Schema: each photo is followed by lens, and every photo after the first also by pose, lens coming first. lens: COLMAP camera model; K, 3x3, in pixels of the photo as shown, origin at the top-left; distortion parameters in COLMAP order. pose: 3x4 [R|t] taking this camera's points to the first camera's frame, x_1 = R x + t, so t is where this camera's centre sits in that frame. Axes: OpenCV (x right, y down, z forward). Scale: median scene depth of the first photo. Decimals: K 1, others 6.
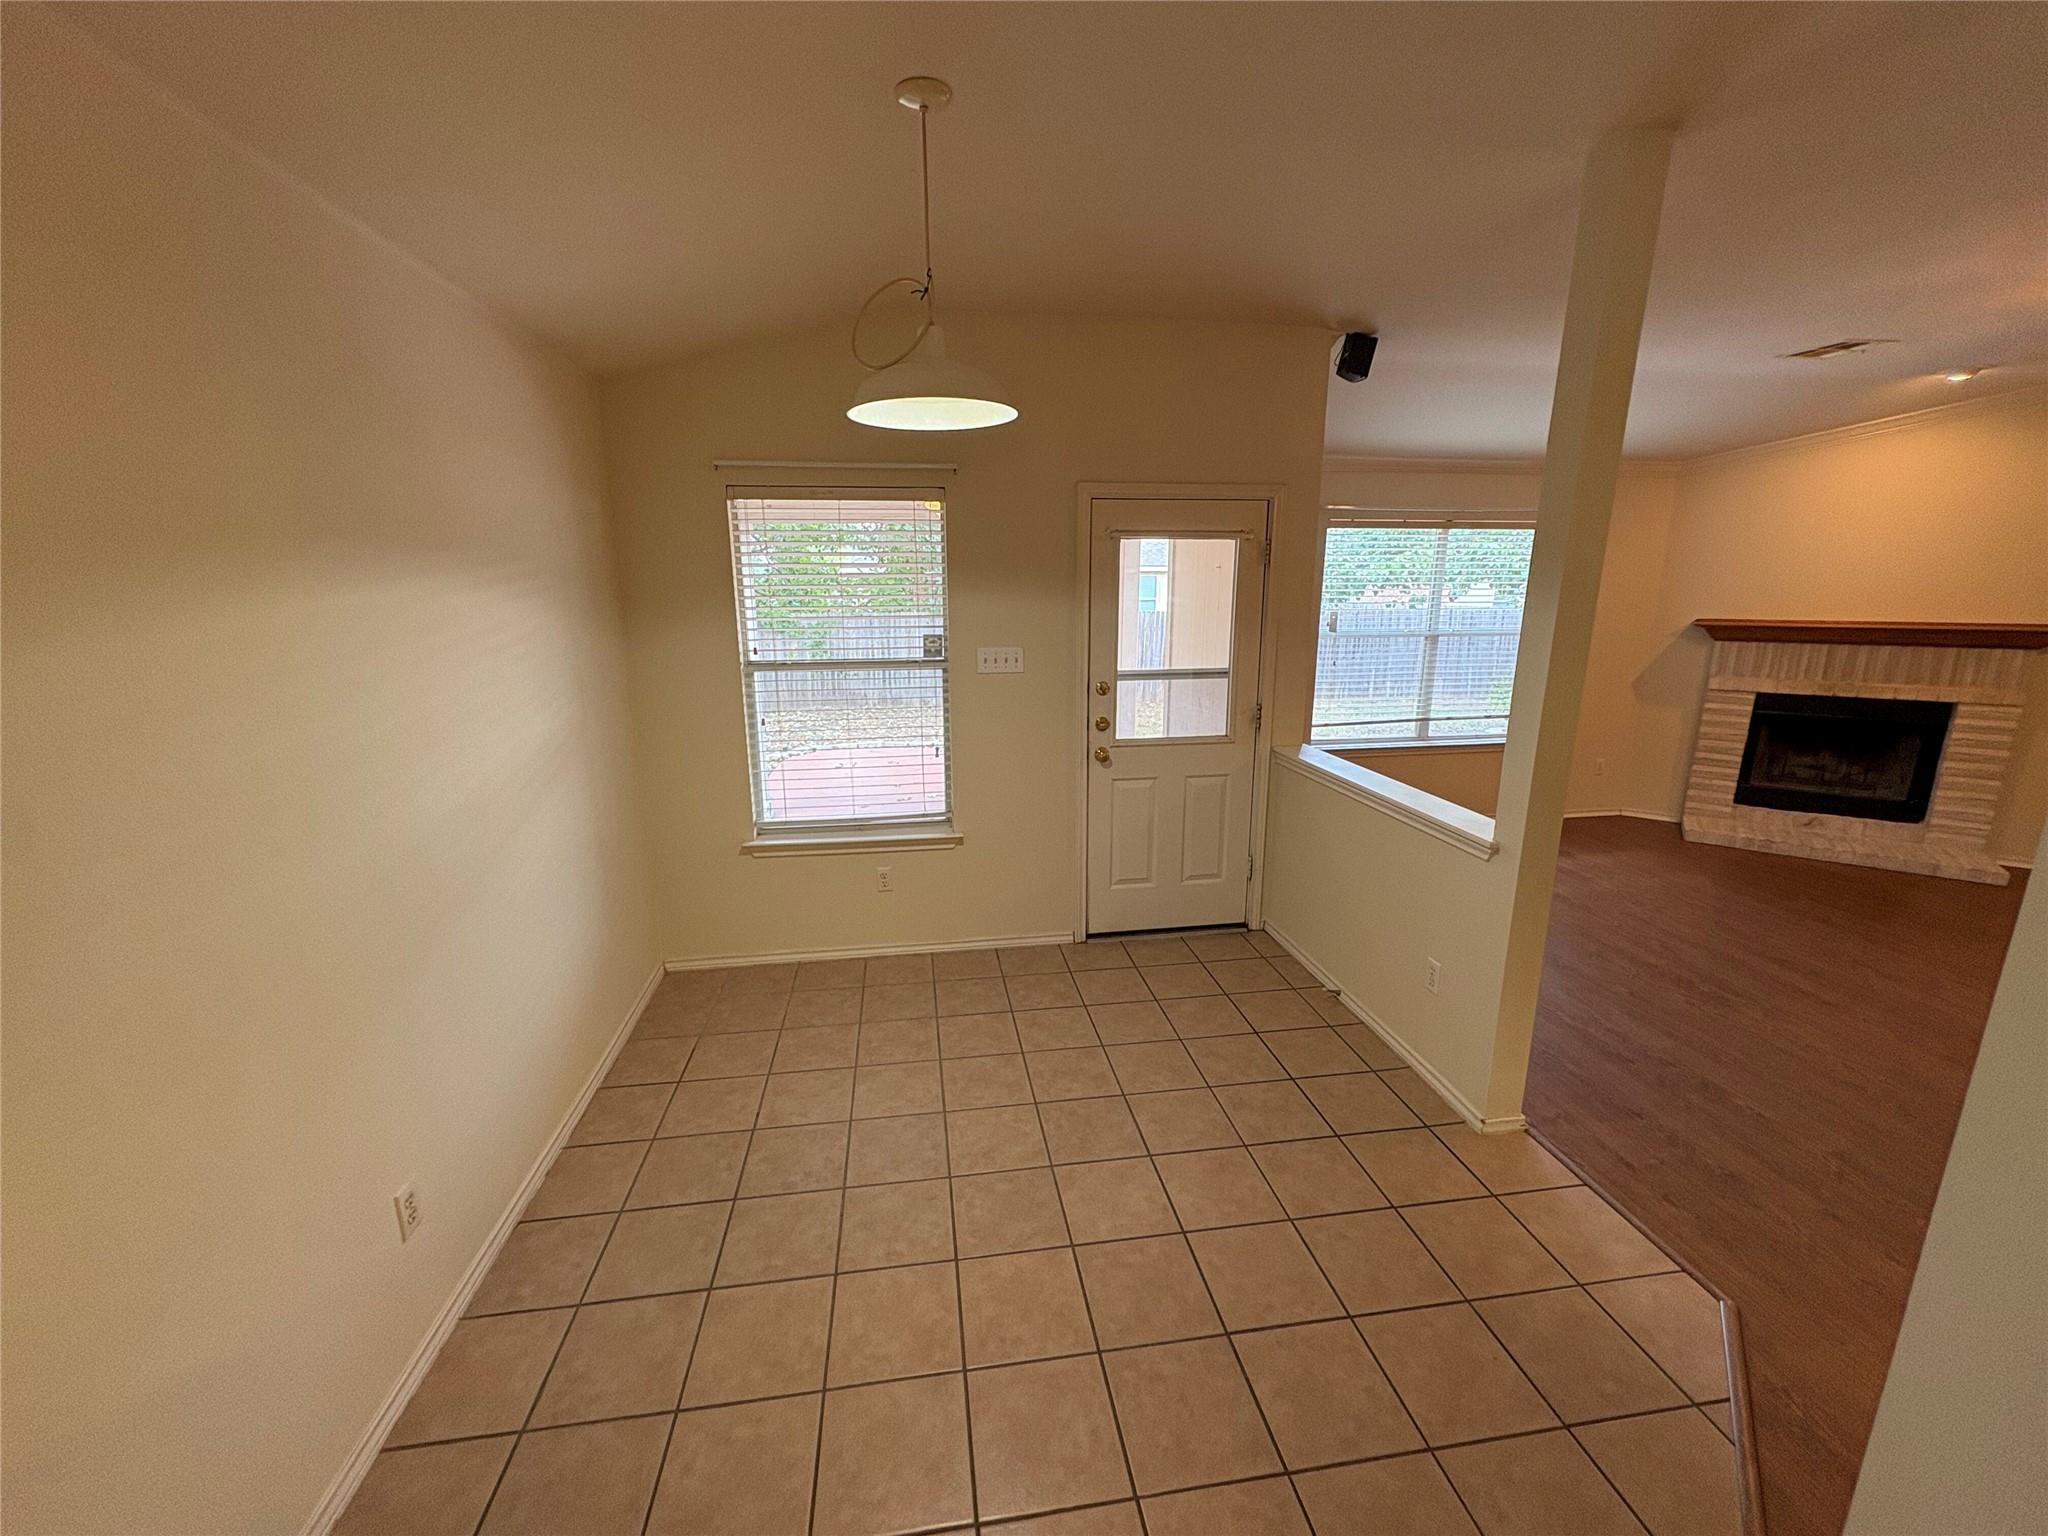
lens RADIAL K [[807.1, 0, 1022.8], [0, 807.1, 775.6], [0, 0, 1]] dist [-0.001248, -0.000247]
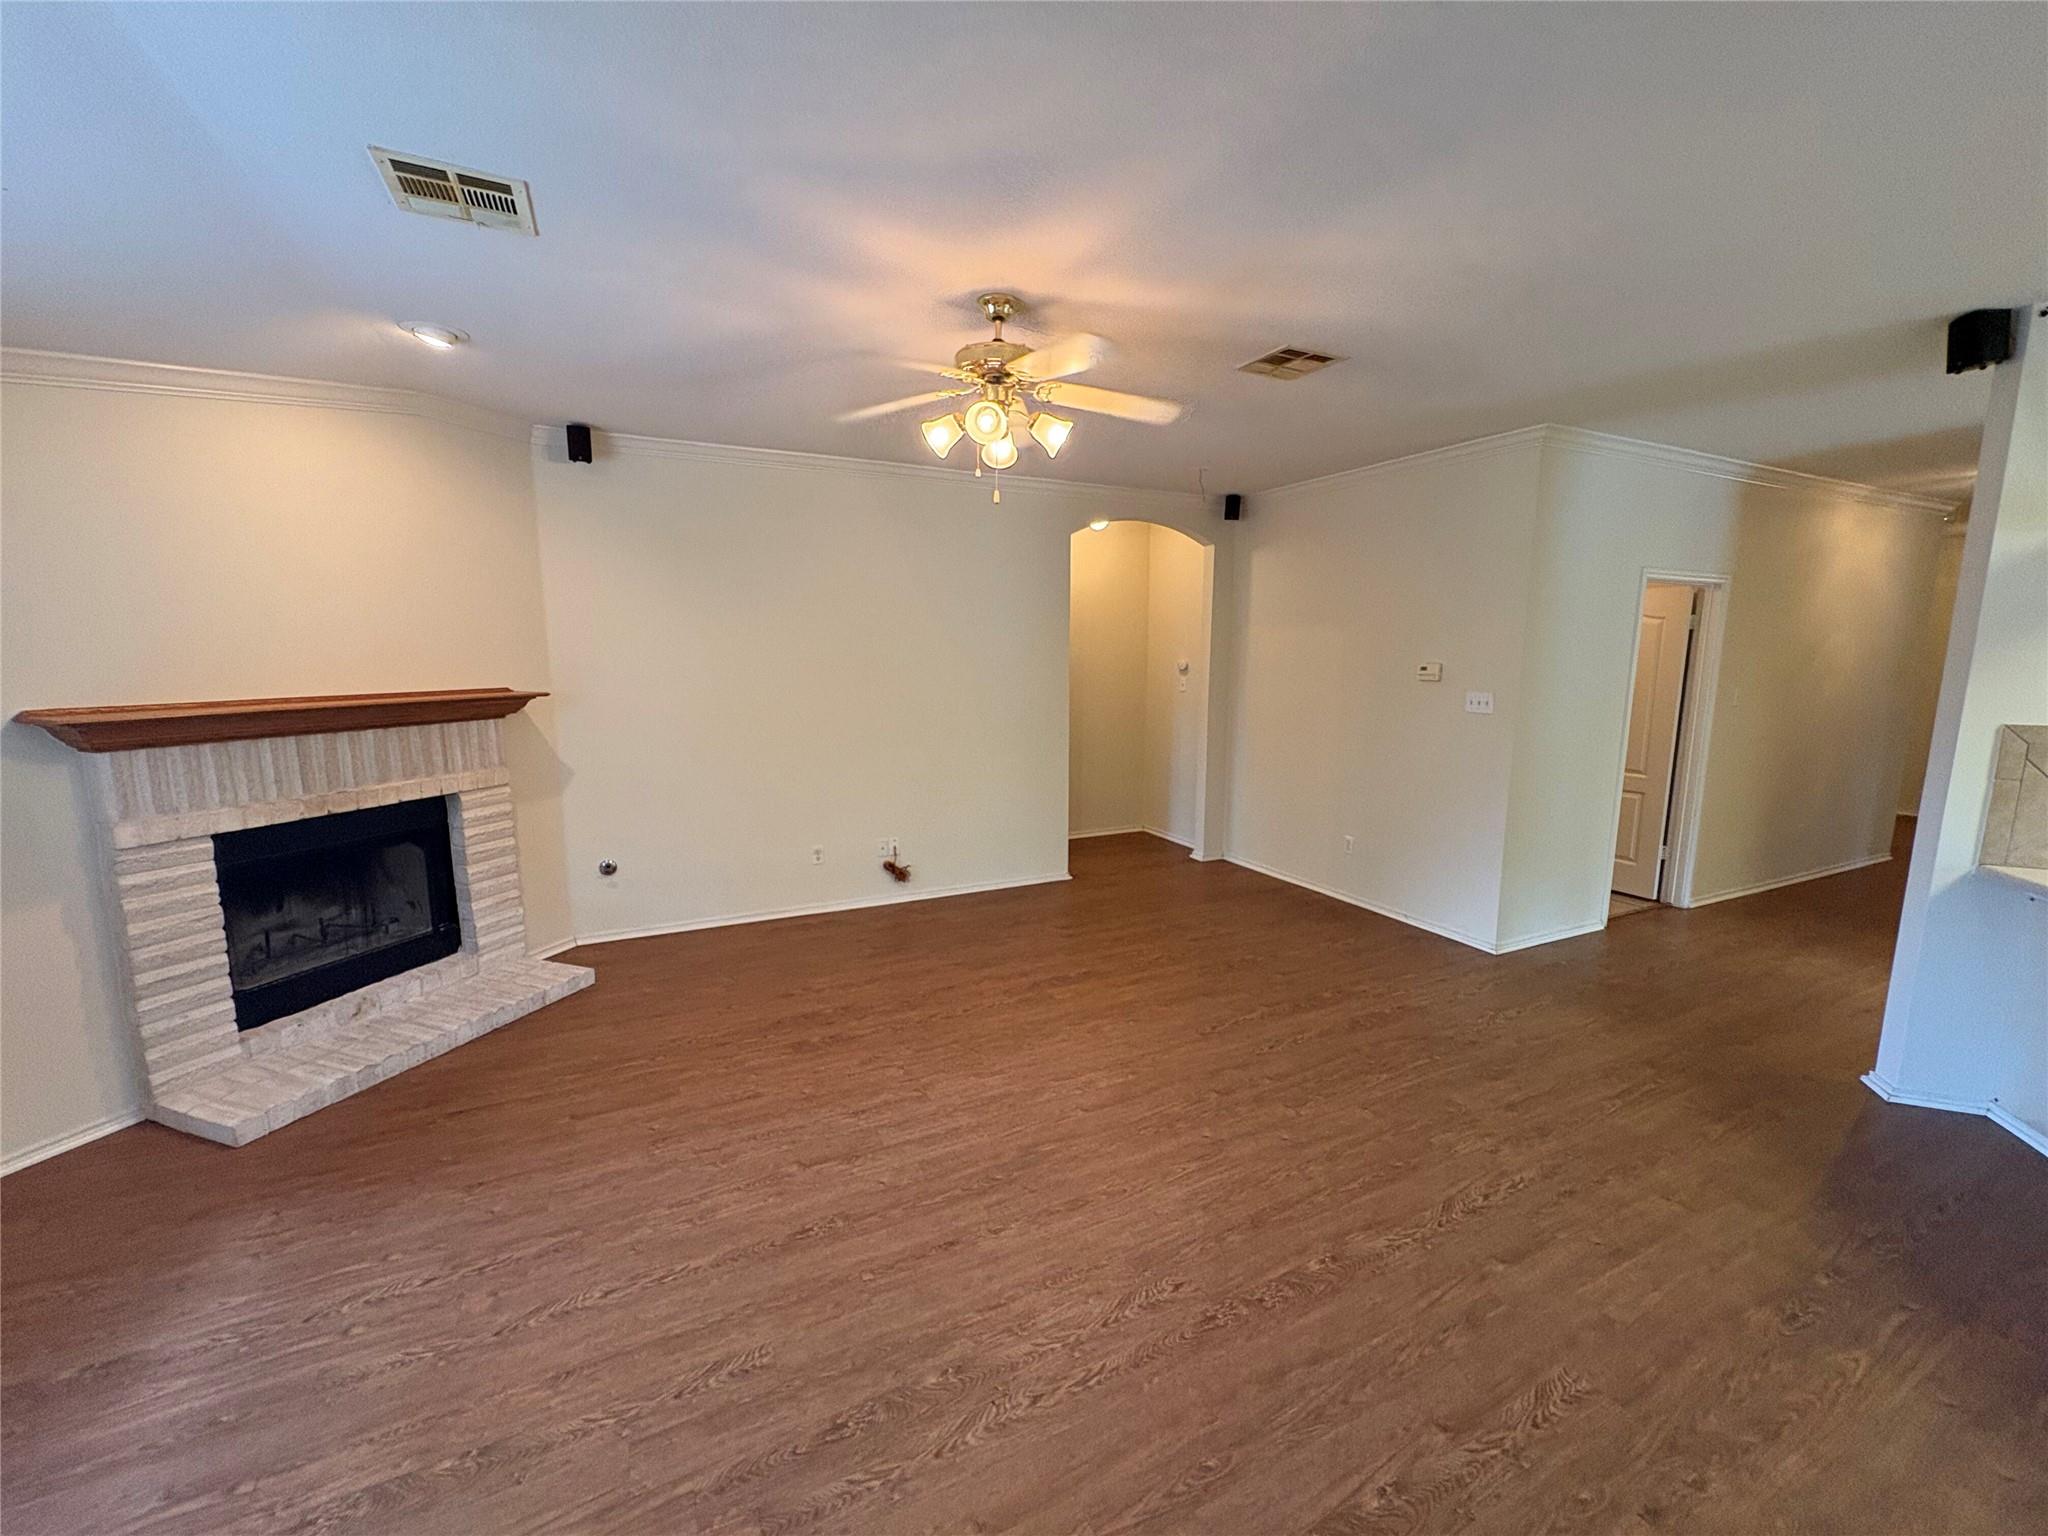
lens RADIAL K [[813.7, 0, 1023.3], [0, 813.7, 770.1], [0, 0, 1]] dist [0.000180, 0.000748]
pose [[-0.294805, -0.135784, 0.945861, 0.249962], [0.217963, 0.954202, 0.204916, -0.144258], [-0.930366, 0.266574, -0.251708, 0.647302]]
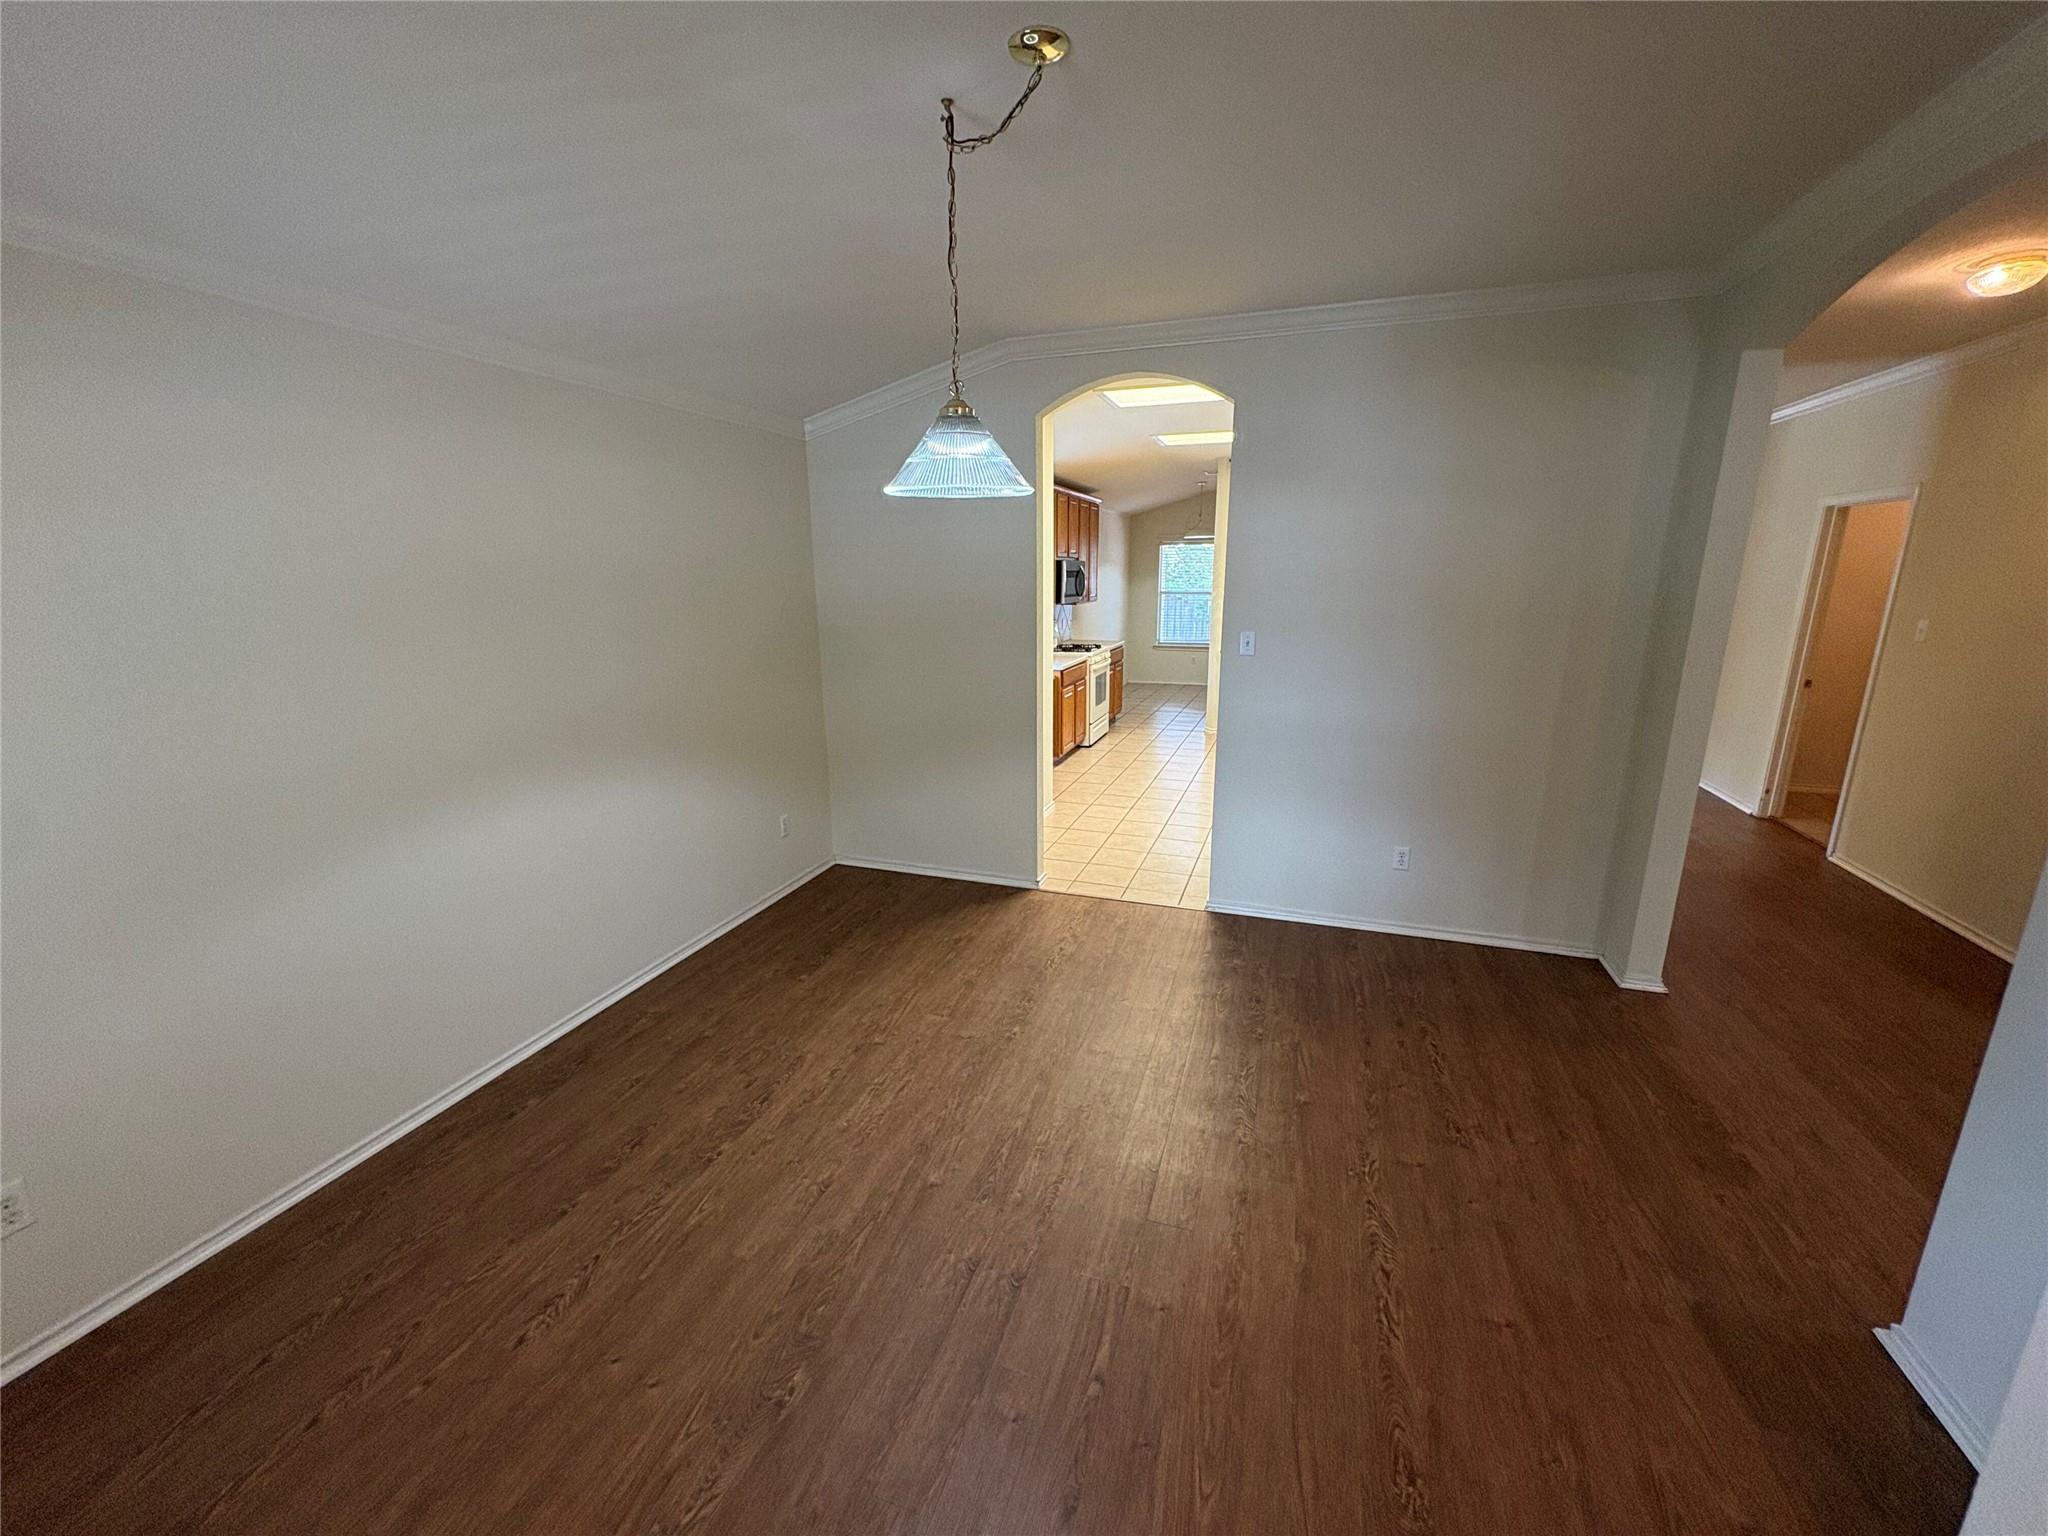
lens RADIAL K [[813.7, 0, 1023.3], [0, 813.7, 770.1], [0, 0, 1]] dist [0.000180, 0.000748]
pose [[0.886476, 0.112596, -0.448869, 0.539197], [-0.105965, 0.993567, 0.039958, 0.370673], [0.450480, 0.012143, 0.892704, -1.610319]]
